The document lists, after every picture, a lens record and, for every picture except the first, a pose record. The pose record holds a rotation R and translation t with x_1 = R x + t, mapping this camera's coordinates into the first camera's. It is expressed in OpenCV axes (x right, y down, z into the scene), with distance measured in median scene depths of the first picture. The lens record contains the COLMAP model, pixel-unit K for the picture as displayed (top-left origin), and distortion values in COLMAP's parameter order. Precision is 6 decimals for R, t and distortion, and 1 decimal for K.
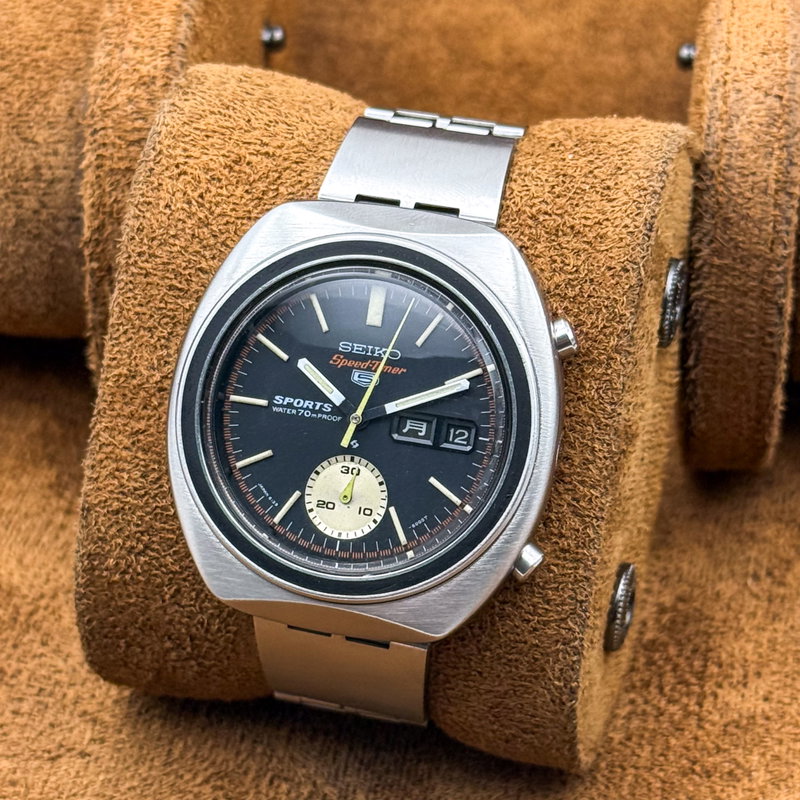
lens RADIAL K [[2533.0, 0, 417.8], [0, 2533.0, 415.4], [0, 0, 1]] dist [-0.020807, 3.556029]
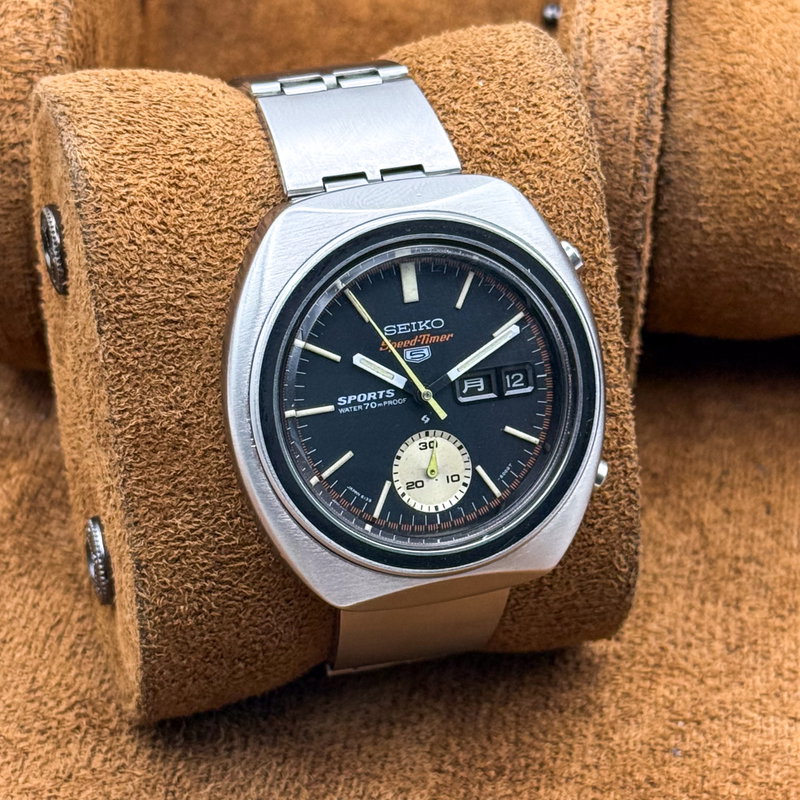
lens RADIAL K [[2533.0, 0, 417.8], [0, 2533.0, 415.4], [0, 0, 1]] dist [-0.020807, 3.556029]
pose [[0.849167, -0.316497, 0.422782, -0.436619], [0.260991, 0.947438, 0.185052, -0.171105], [-0.459128, -0.046798, 0.887137, 0.096445]]
